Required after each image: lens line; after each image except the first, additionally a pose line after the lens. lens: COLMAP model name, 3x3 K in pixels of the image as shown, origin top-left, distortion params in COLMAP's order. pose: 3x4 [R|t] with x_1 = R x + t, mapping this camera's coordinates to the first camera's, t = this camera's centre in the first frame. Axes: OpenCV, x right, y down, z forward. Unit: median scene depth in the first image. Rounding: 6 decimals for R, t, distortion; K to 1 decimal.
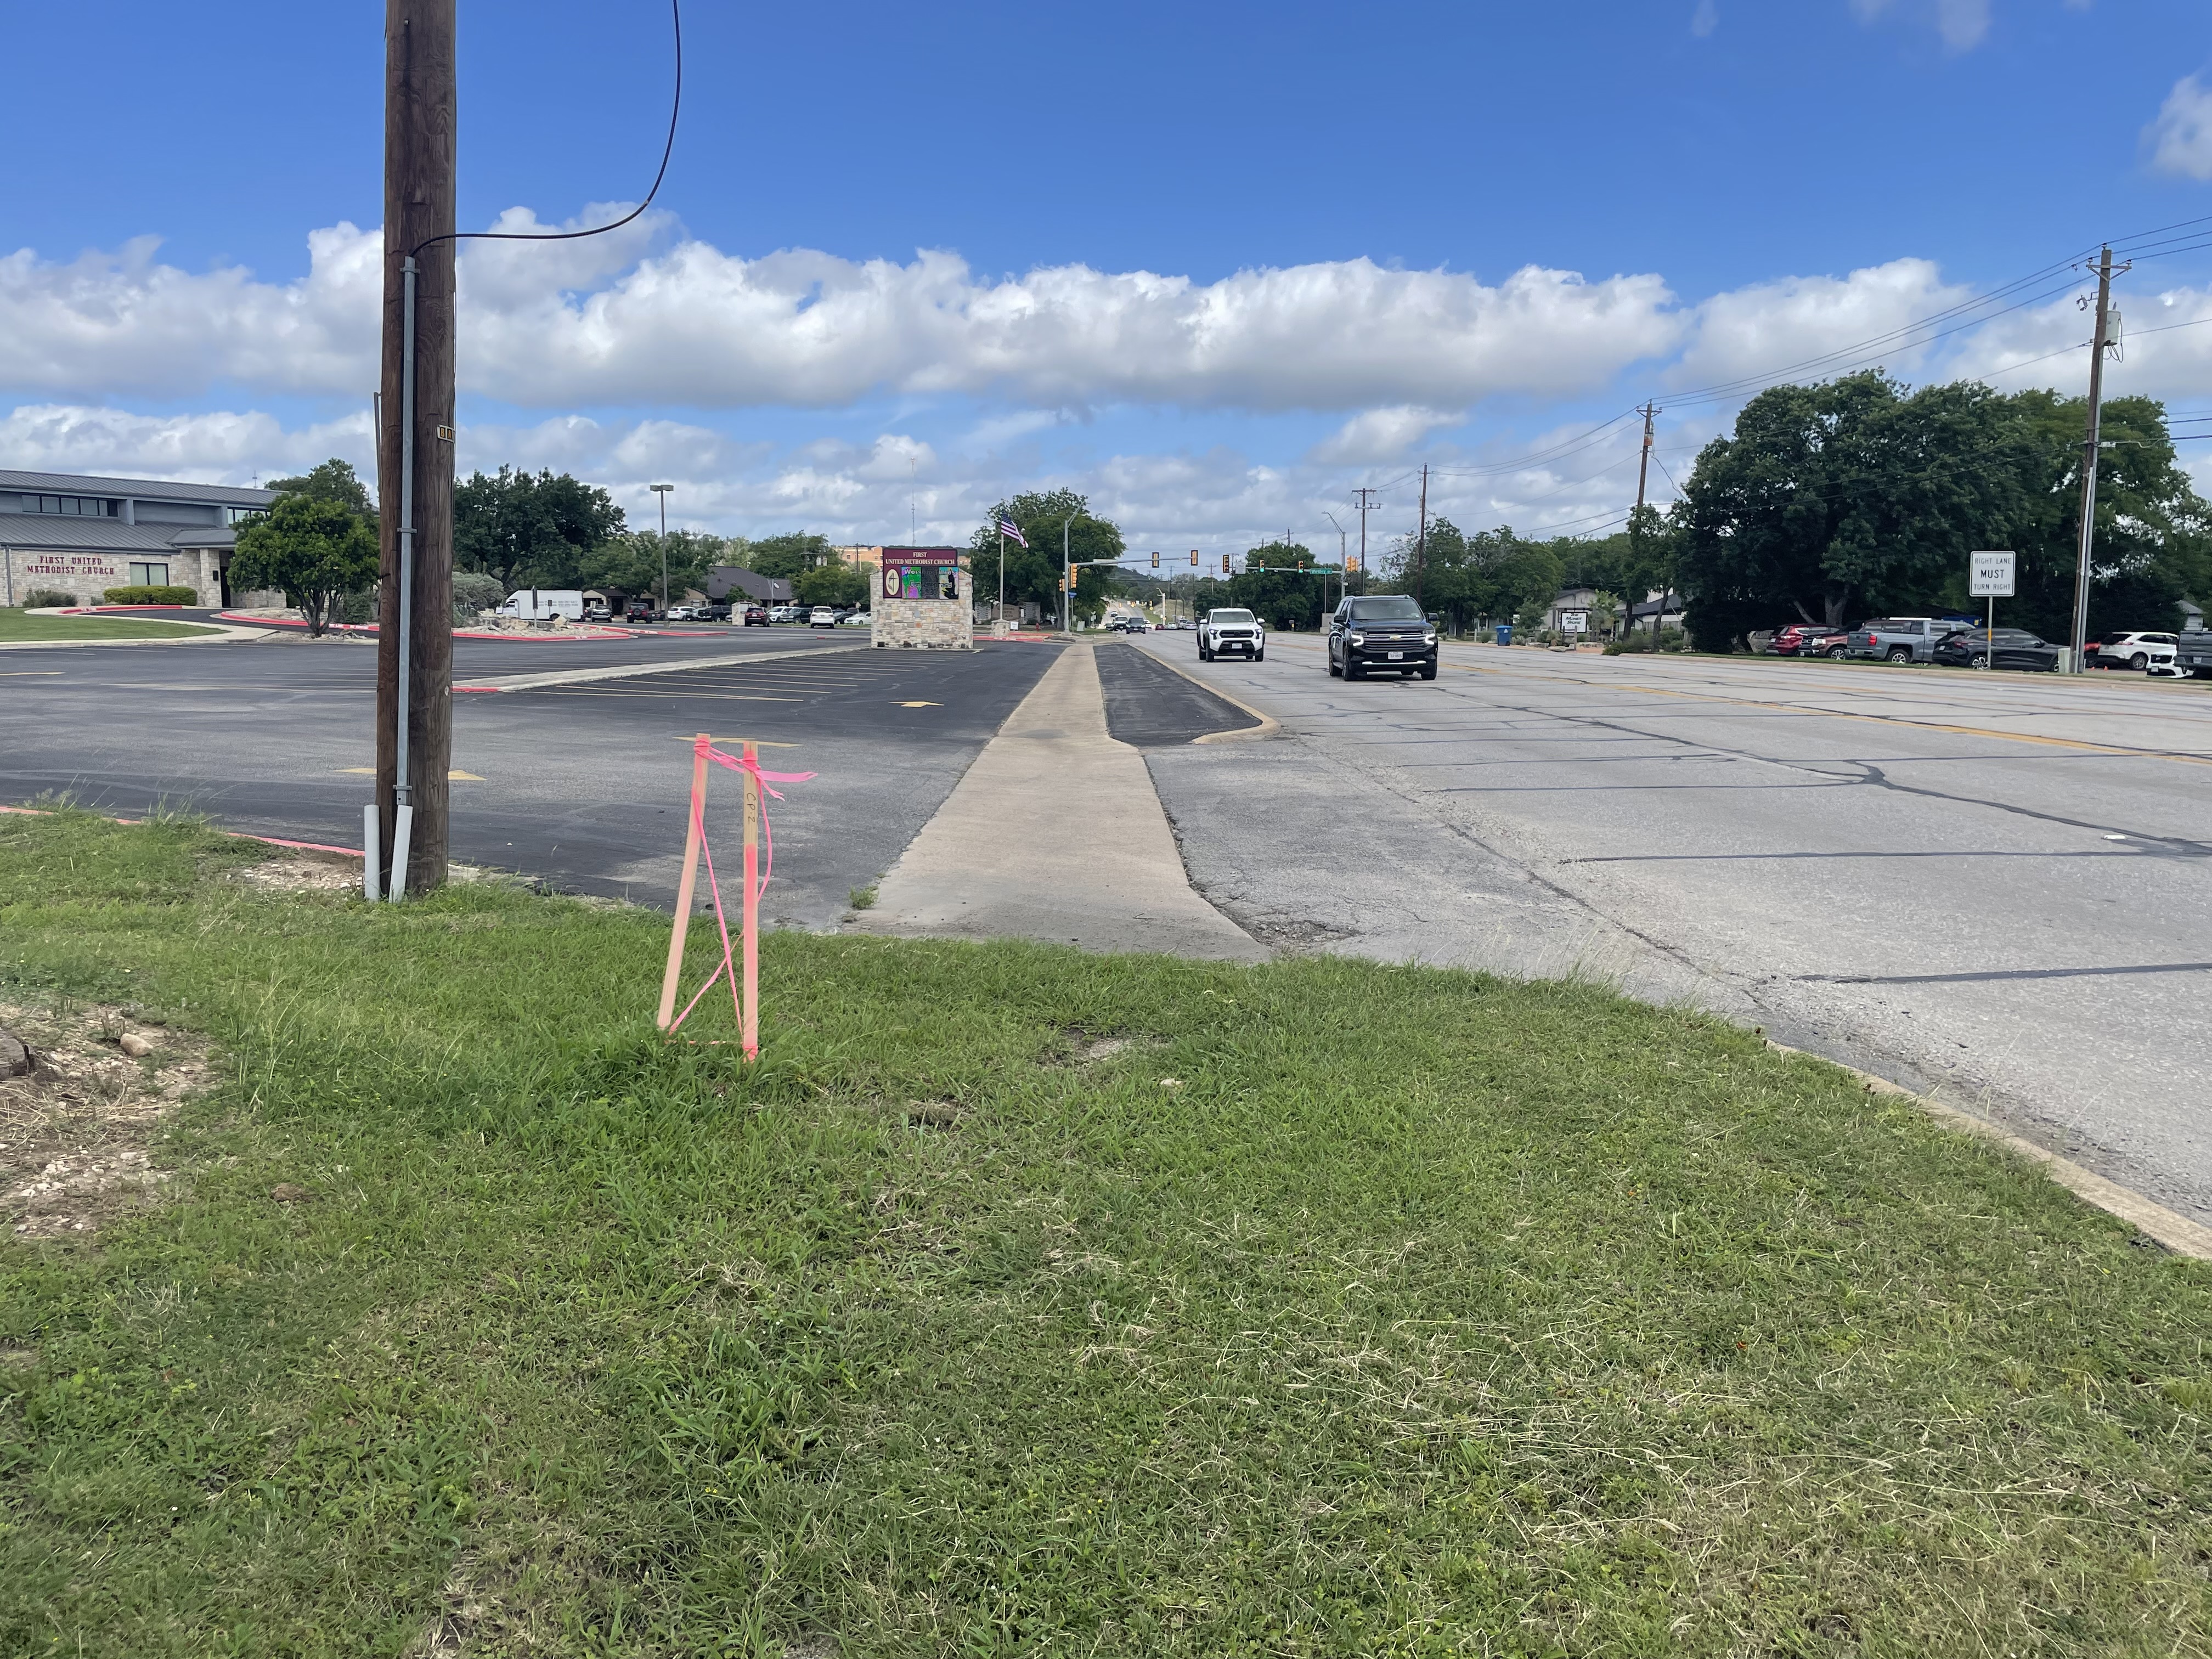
lens RADIAL K [[2148.9, 0, 1106.0], [0, 2148.9, 829.5], [0, 0, 1]] dist [0.054211, 0.003268]
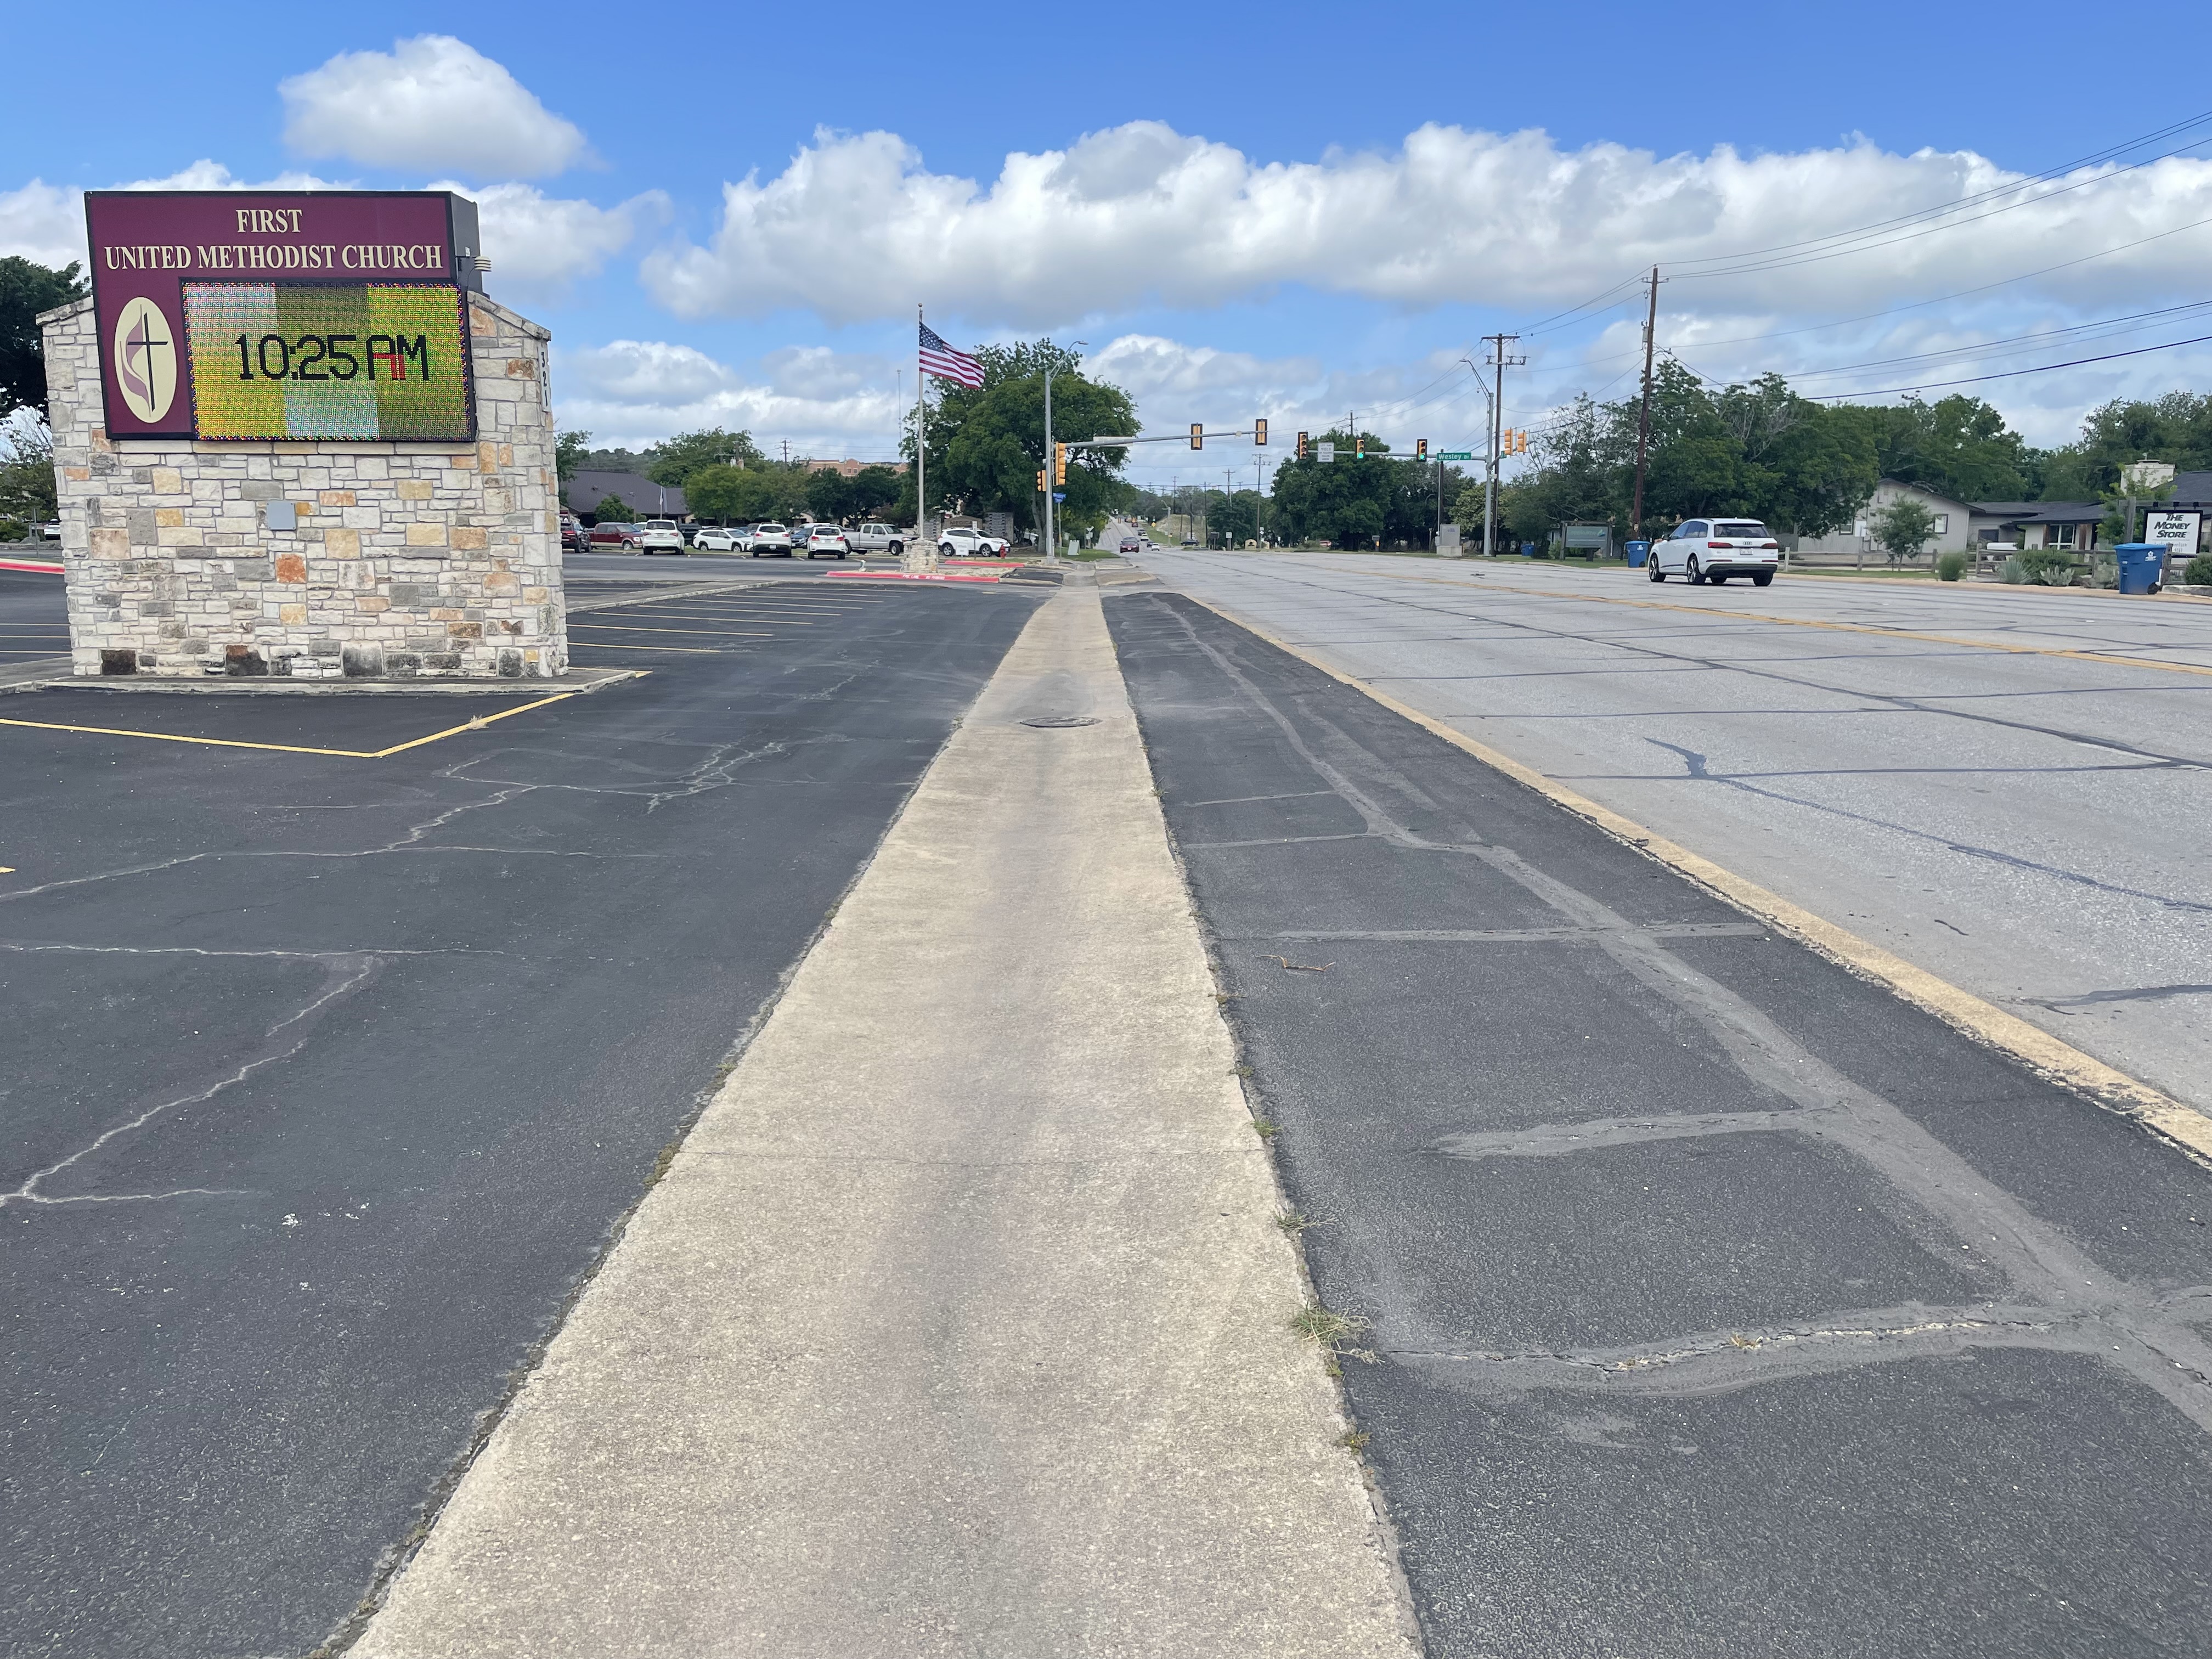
lens RADIAL K [[1692.9, 0, 1106.0], [0, 1692.9, 829.5], [0, 0, 1]] dist [0.010018, -0.001085]
pose [[0.999933, -0.010811, 0.004210, -0.005443], [0.010474, 0.997261, 0.073211, -0.050142], [-0.004990, -0.073162, 0.997308, 0.515312]]
